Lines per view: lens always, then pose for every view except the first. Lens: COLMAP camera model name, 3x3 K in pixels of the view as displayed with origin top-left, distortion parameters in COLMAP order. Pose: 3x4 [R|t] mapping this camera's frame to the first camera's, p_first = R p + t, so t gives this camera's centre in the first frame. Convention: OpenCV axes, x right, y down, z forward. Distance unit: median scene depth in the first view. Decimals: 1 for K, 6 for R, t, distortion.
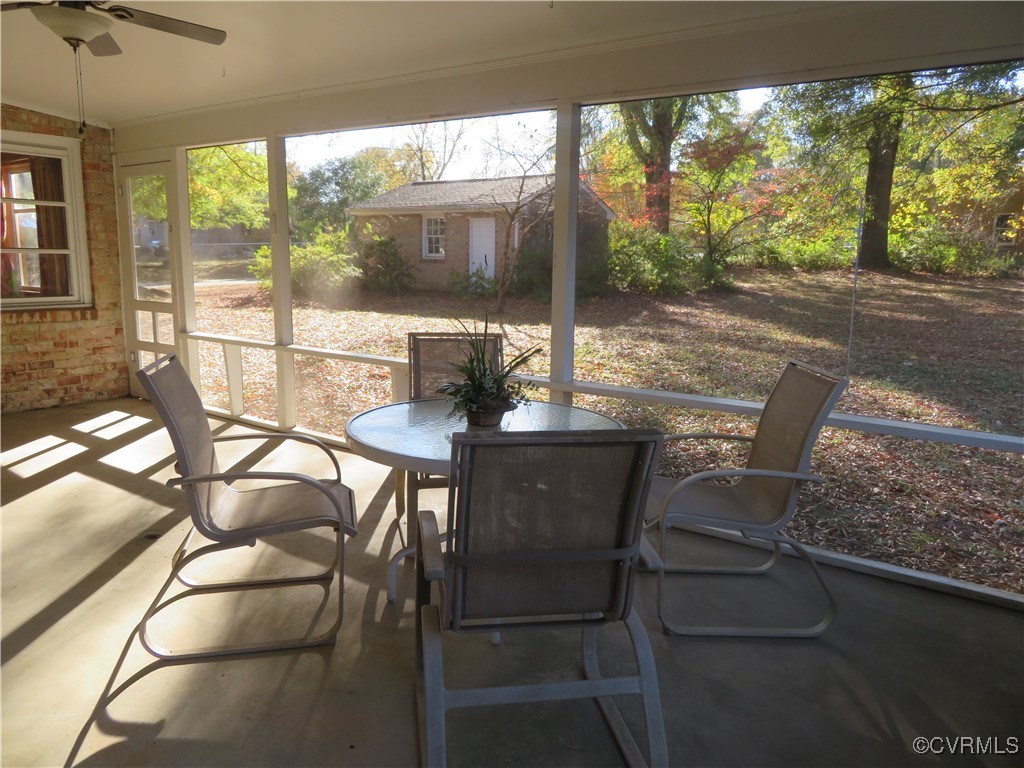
lens RADIAL K [[734.7, 0, 509.0], [0, 734.7, 379.2], [0, 0, 1]] dist [-0.003149, 0.014751]
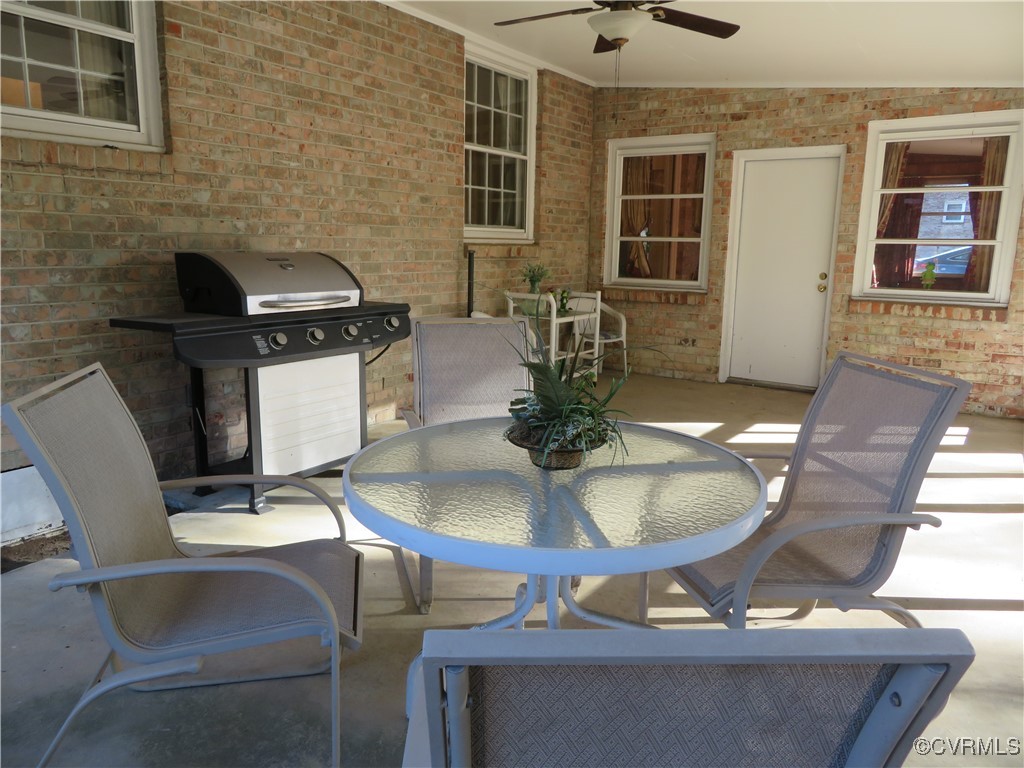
lens RADIAL K [[734.7, 0, 509.0], [0, 734.7, 379.2], [0, 0, 1]] dist [-0.003149, 0.014751]
pose [[0.011492, 0.166004, -0.986058, 0.293660], [-0.180172, 0.970327, 0.161256, -0.053687], [0.983568, 0.175807, 0.041060, 0.433651]]
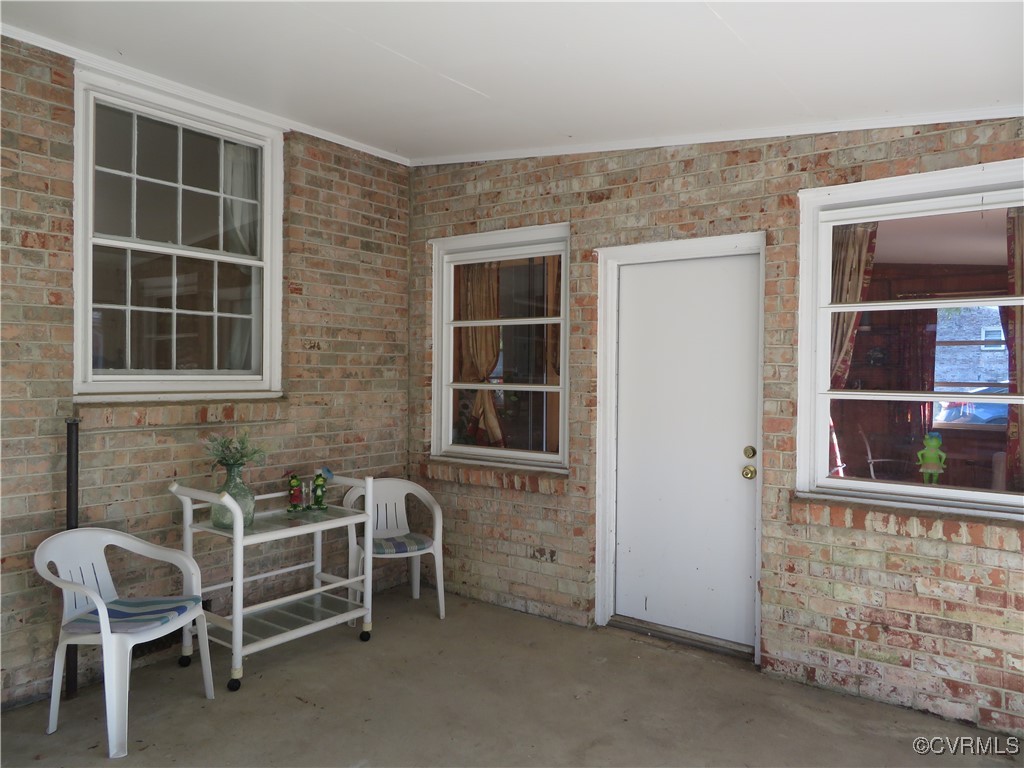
lens RADIAL K [[734.7, 0, 509.0], [0, 734.7, 379.2], [0, 0, 1]] dist [-0.003149, 0.014751]
pose [[-0.043853, -0.006659, -0.999016, -0.131908], [-0.174954, 0.984576, 0.001117, -0.131227], [0.983599, 0.174831, -0.044342, 0.704934]]
